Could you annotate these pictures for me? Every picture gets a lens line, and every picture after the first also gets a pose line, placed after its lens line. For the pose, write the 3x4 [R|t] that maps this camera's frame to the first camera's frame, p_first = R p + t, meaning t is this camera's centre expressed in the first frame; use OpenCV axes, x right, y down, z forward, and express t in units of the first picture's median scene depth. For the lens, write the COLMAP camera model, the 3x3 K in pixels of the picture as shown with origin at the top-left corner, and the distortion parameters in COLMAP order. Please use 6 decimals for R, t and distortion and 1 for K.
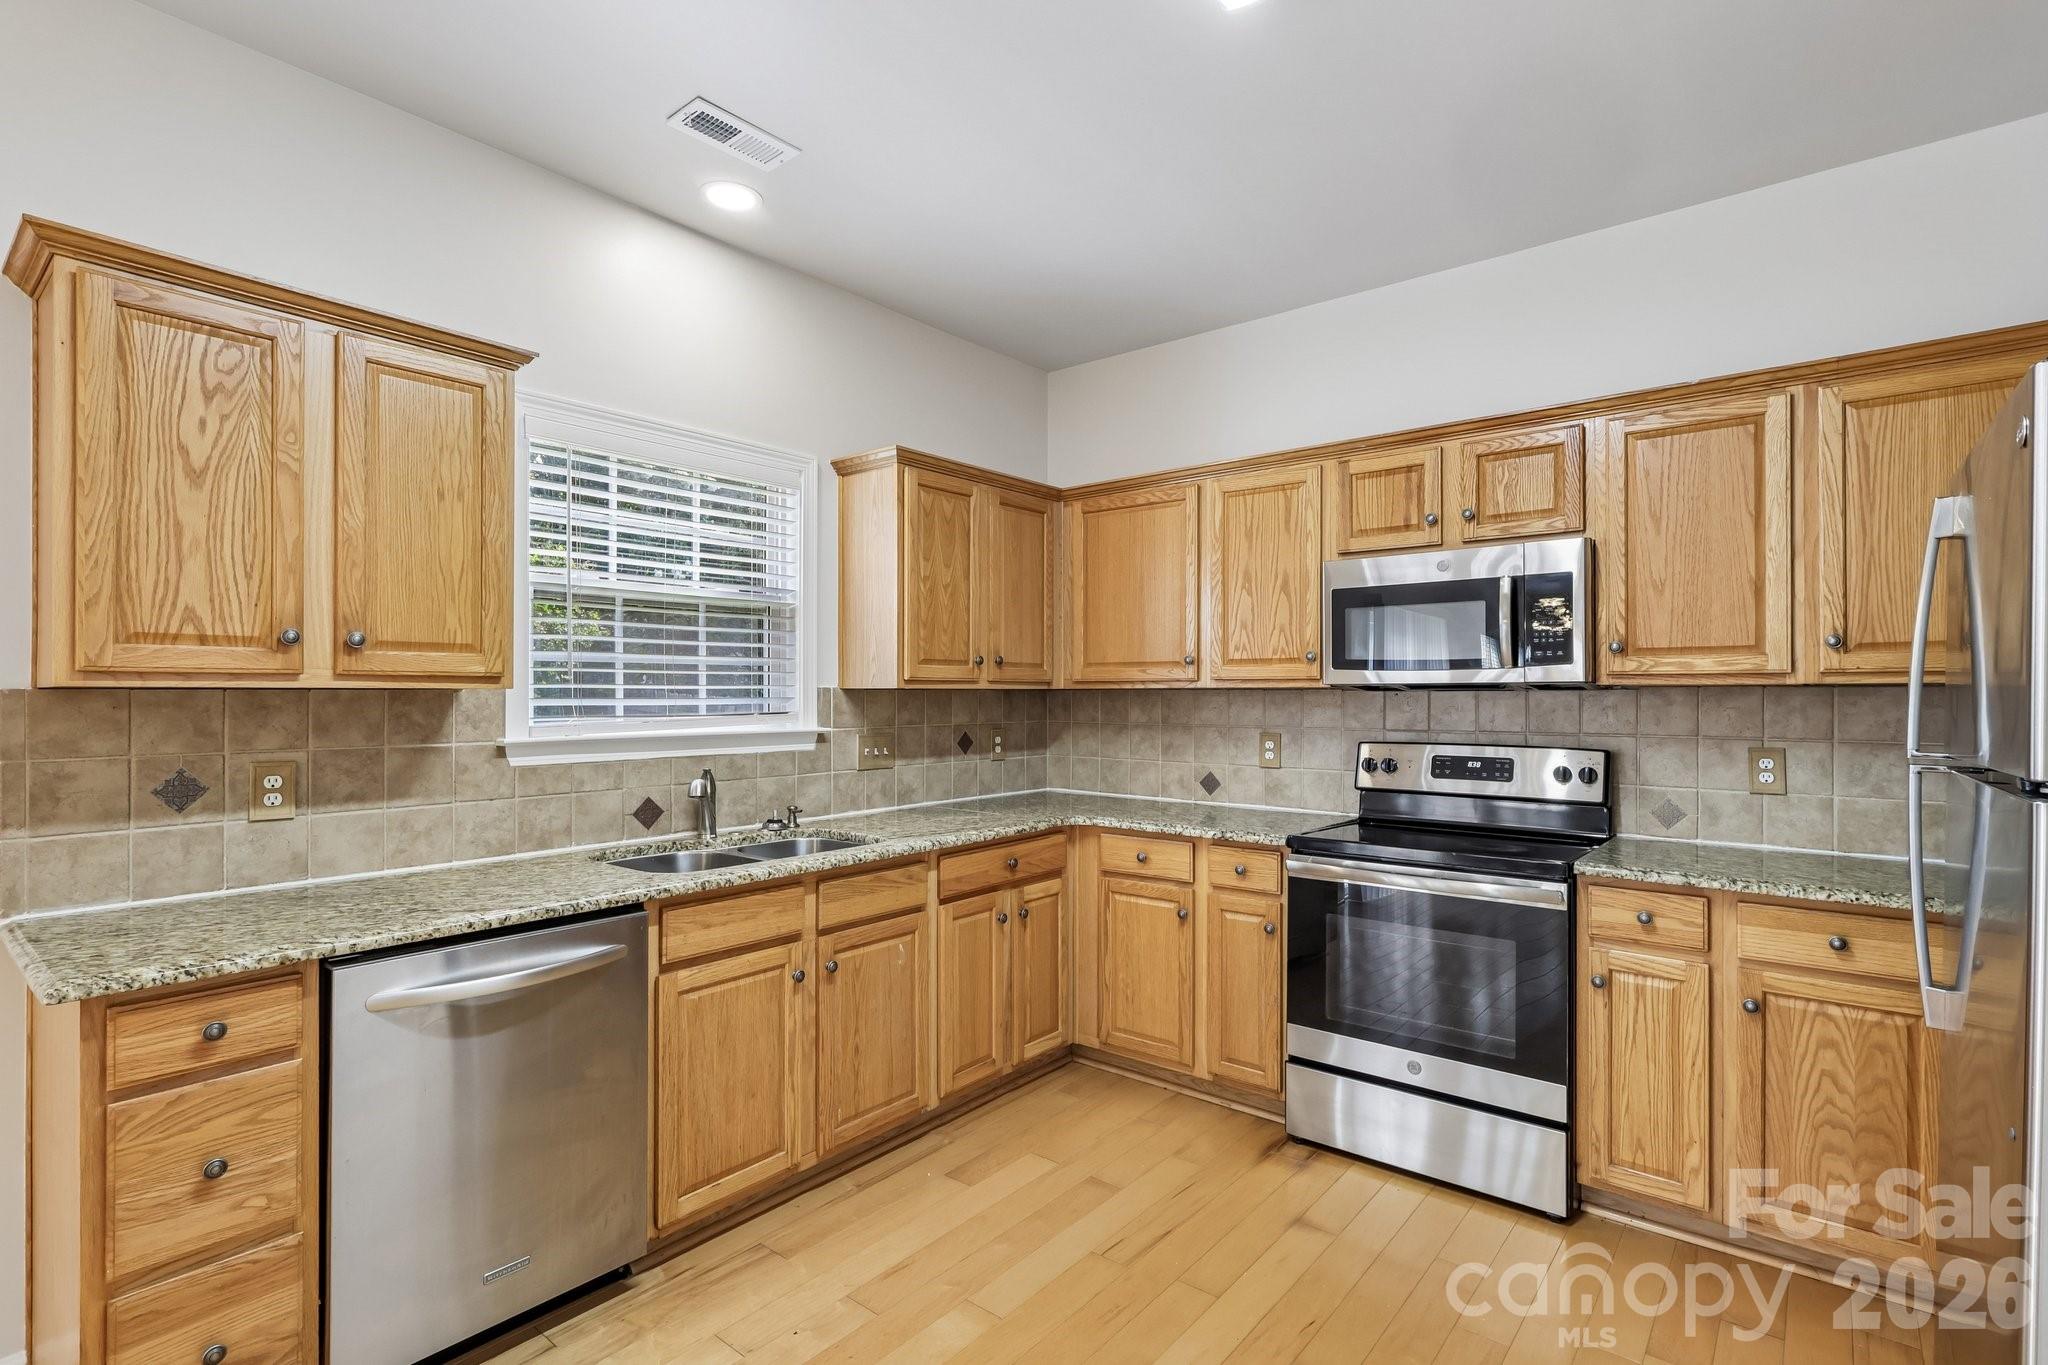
lens RADIAL K [[981.0, 0, 1015.9], [0, 981.0, 687.2], [0, 0, 1]] dist [0.001448, 0.001253]
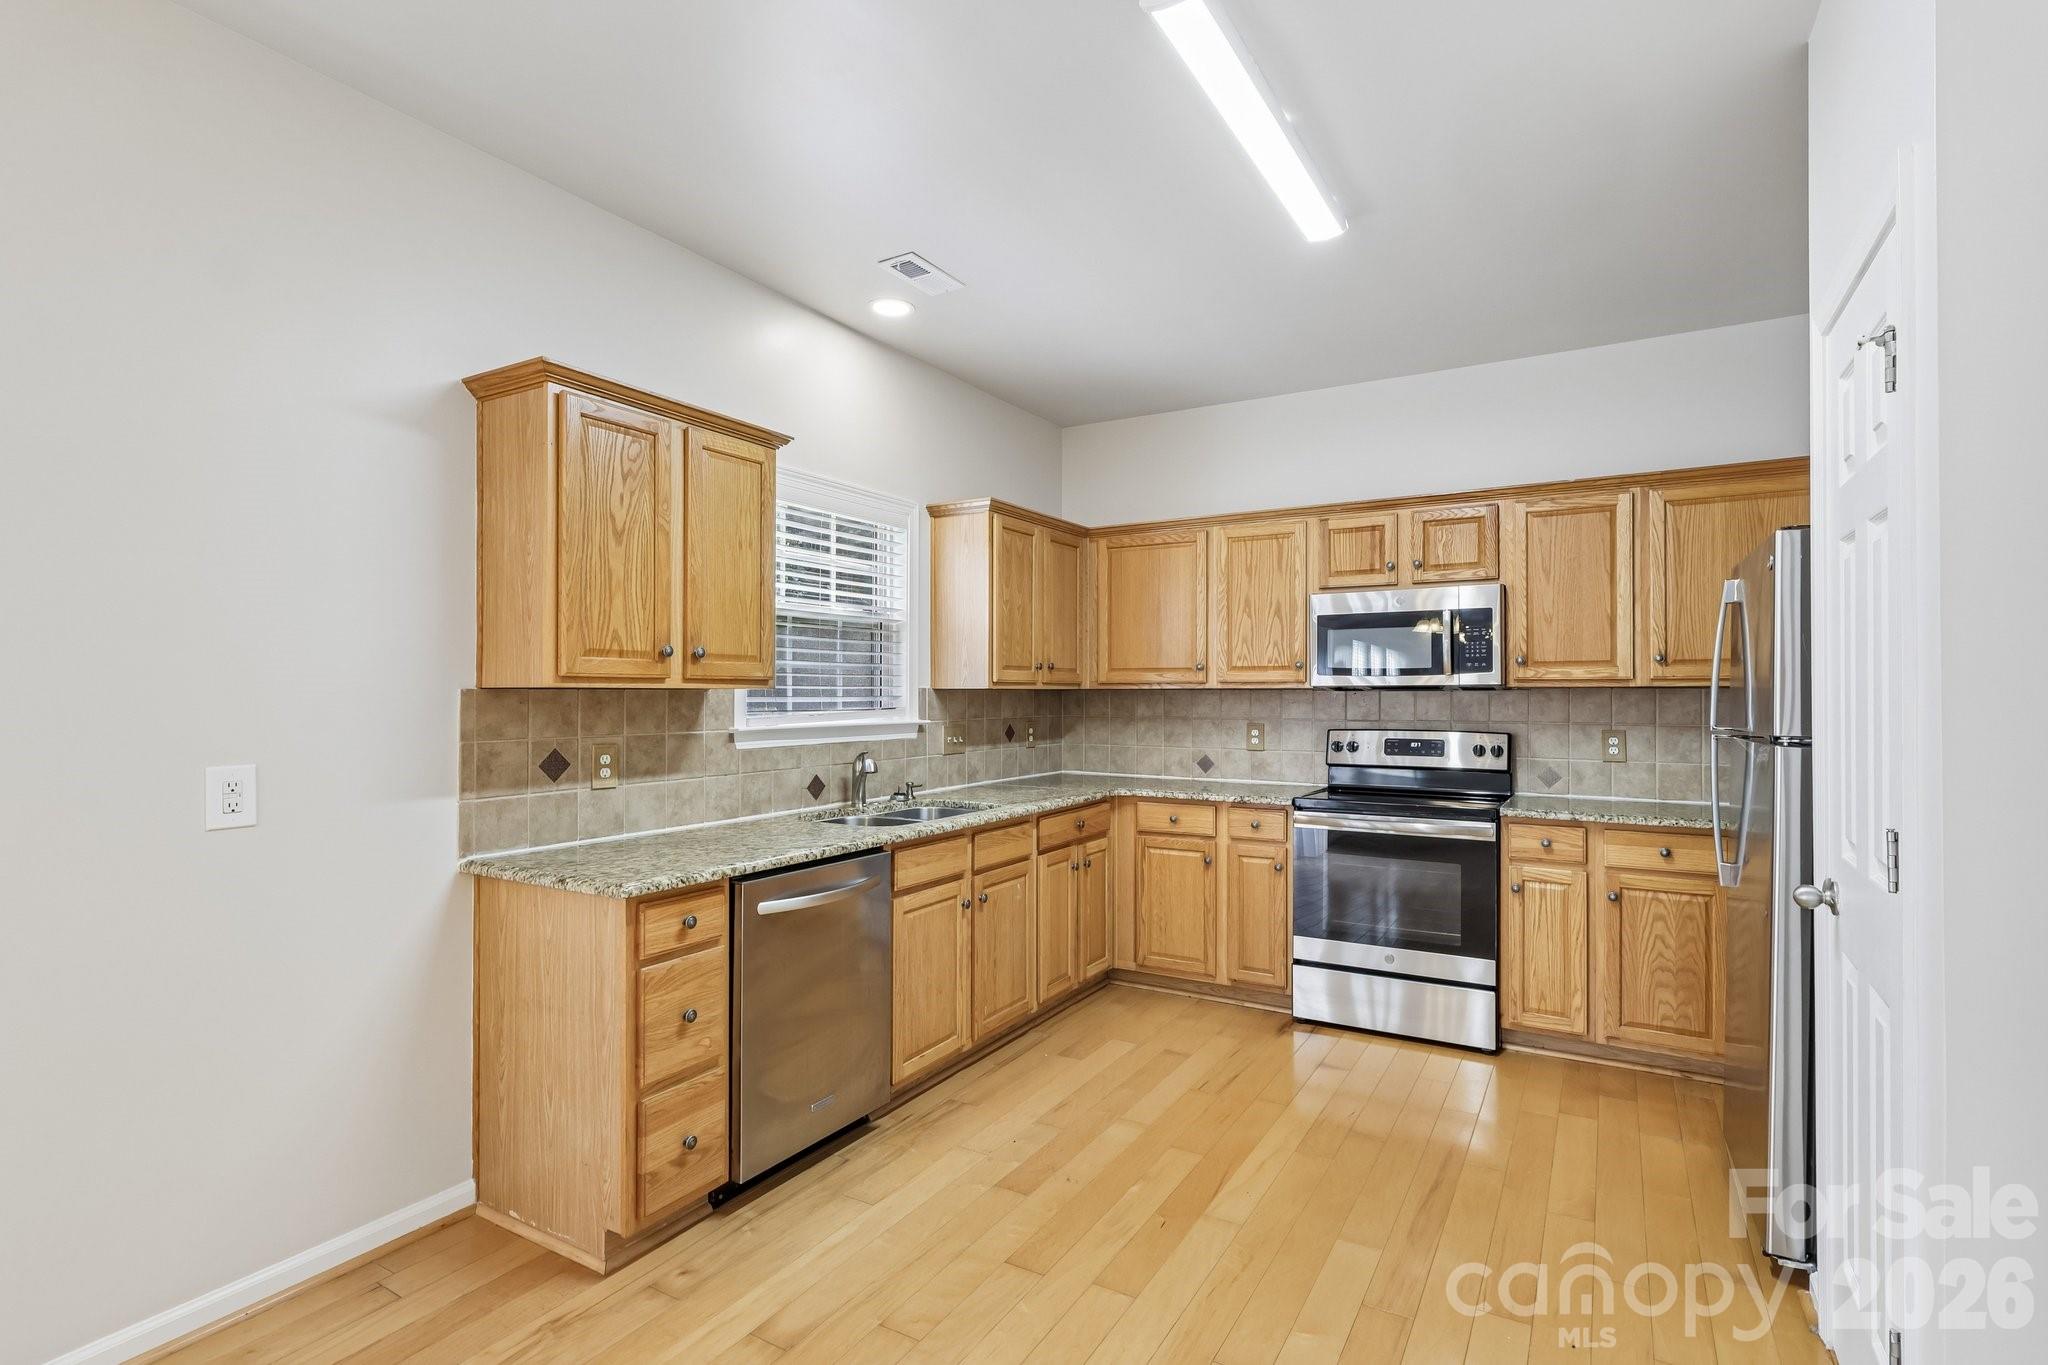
lens RADIAL K [[981.0, 0, 1017.7], [0, 981.0, 684.1], [0, 0, 1]] dist [0.001448, 0.001253]
pose [[0.989024, 0.001465, 0.147746, -0.320394], [-0.001028, 0.999995, -0.003032, -0.000982], [-0.147750, 0.002847, 0.989021, -0.304631]]
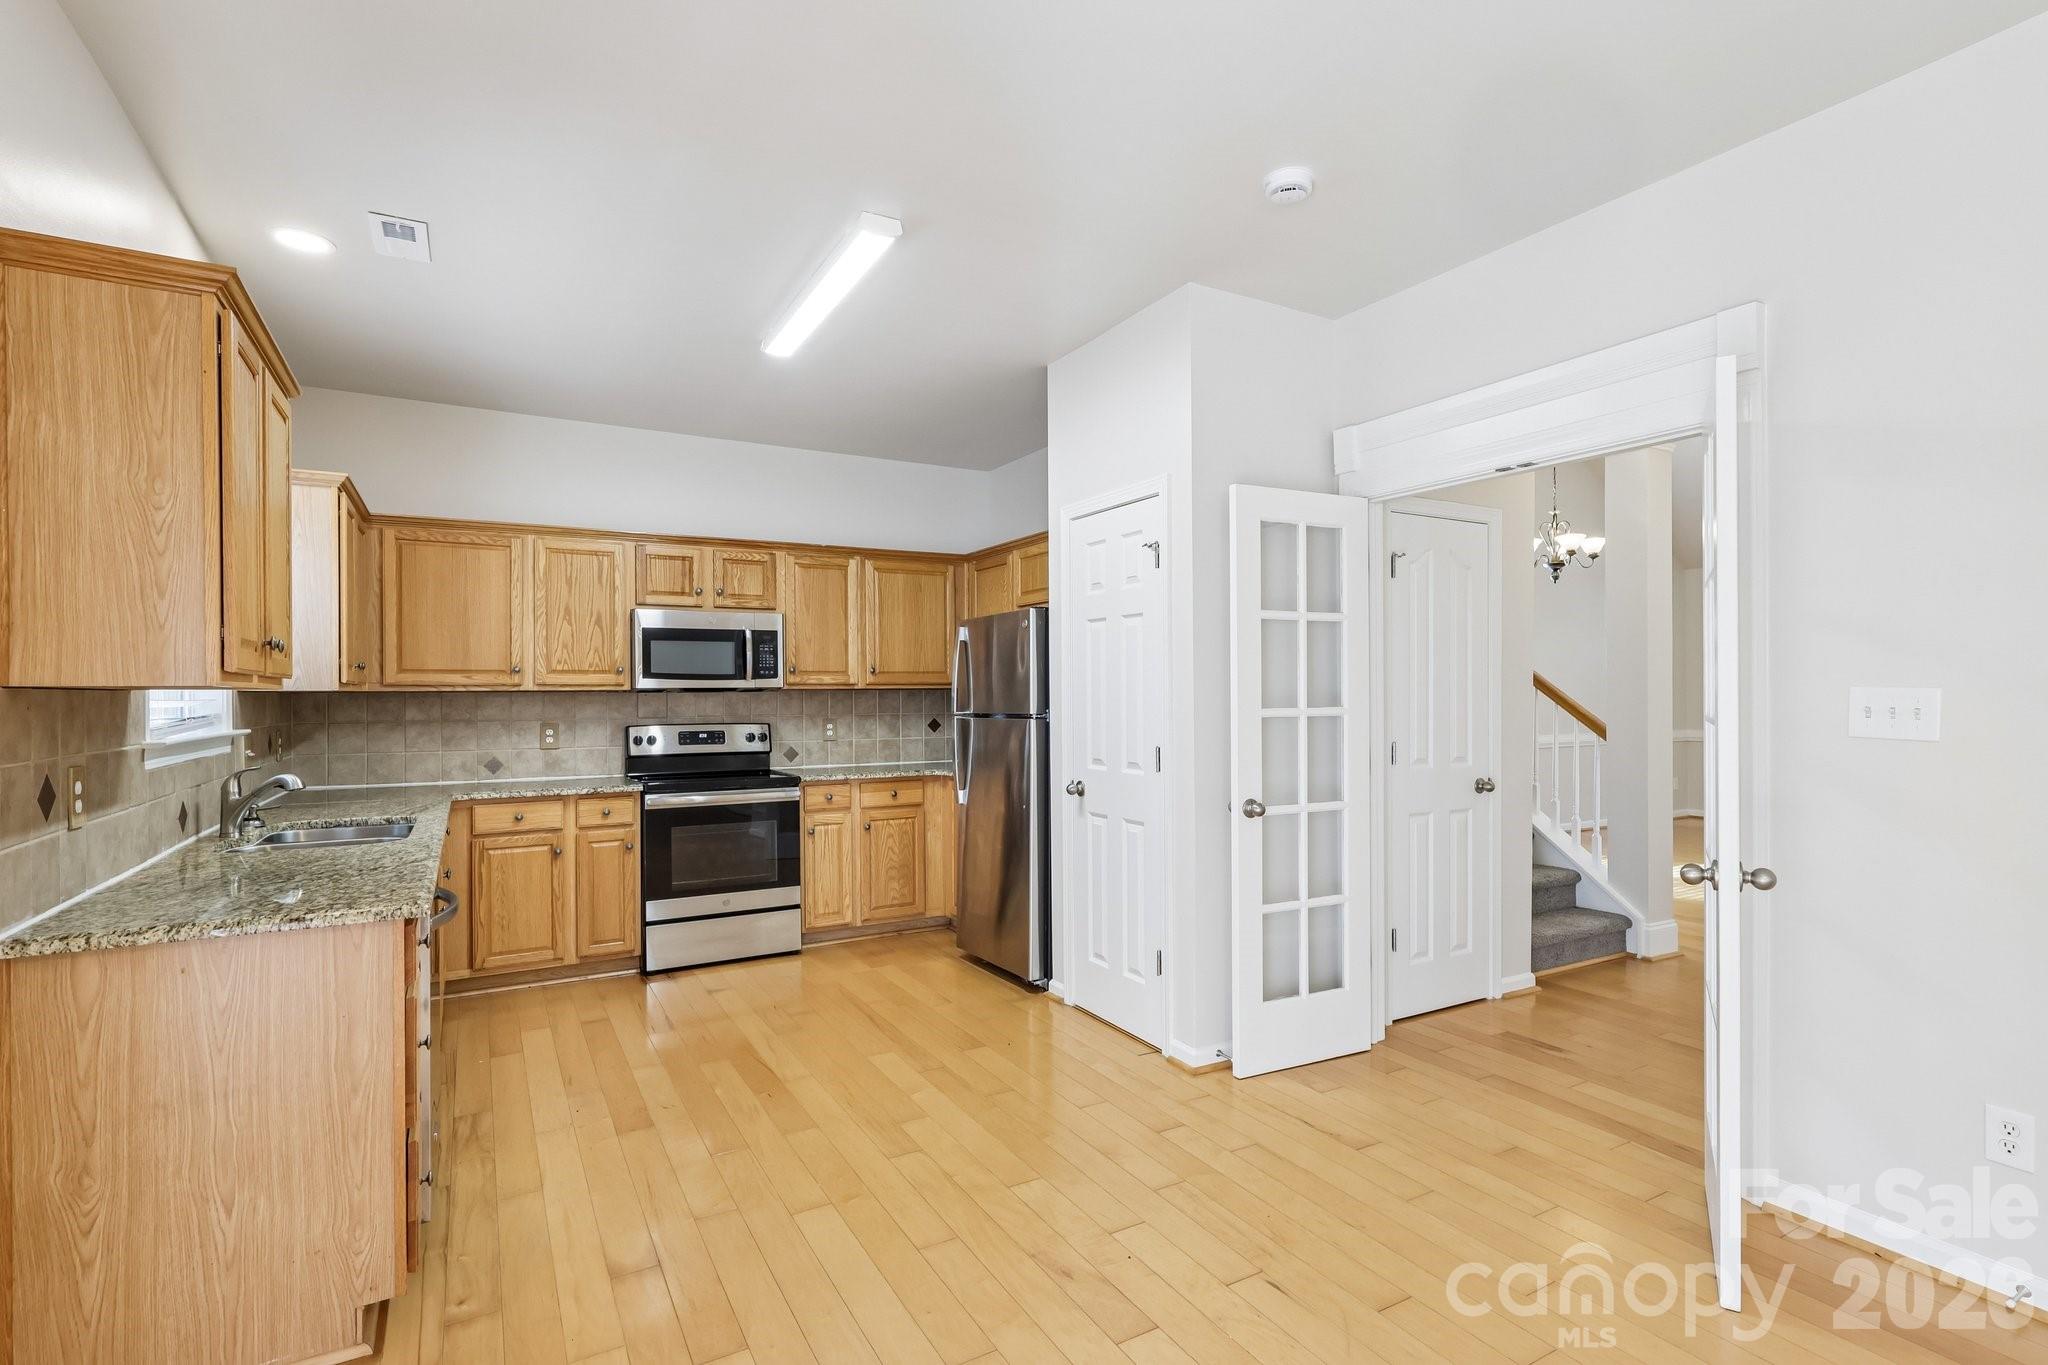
lens RADIAL K [[981.0, 0, 1026.9], [0, 981.0, 694.8], [0, 0, 1]] dist [0.001448, 0.001253]
pose [[0.359090, -0.003288, 0.933297, -1.040146], [0.000472, 0.999994, 0.003341, 0.002954], [-0.933303, -0.000760, 0.359089, -0.150833]]
